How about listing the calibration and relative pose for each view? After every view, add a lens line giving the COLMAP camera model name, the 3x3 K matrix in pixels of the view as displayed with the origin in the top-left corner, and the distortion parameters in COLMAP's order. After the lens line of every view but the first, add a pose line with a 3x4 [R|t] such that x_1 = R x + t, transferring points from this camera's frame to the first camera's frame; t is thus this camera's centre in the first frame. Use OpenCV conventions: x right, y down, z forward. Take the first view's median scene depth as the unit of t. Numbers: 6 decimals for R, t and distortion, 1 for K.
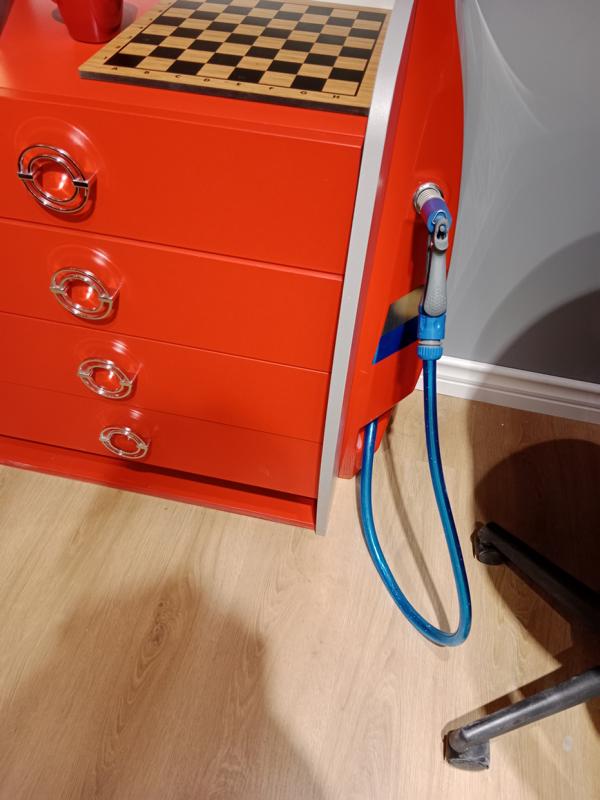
lens RADIAL K [[608.1, 0, 301.2], [0, 608.1, 395.3], [0, 0, 1]] dist [0.121230, -0.230345]
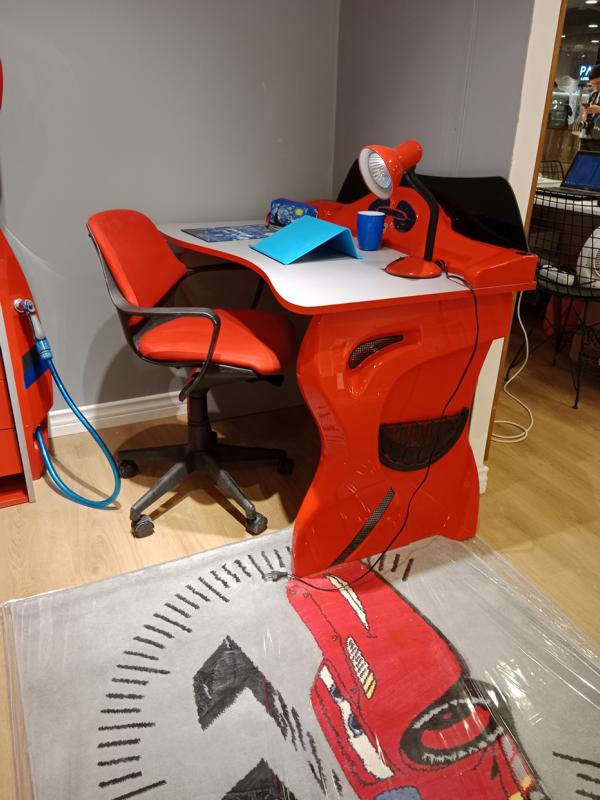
lens RADIAL K [[608.1, 0, 301.2], [0, 608.1, 395.3], [0, 0, 1]] dist [0.121230, -0.230345]
pose [[0.773019, -0.286581, 0.565962, -0.319668], [0.470610, 0.857311, -0.208673, 0.783851], [-0.425404, 0.427656, 0.797585, -0.941592]]
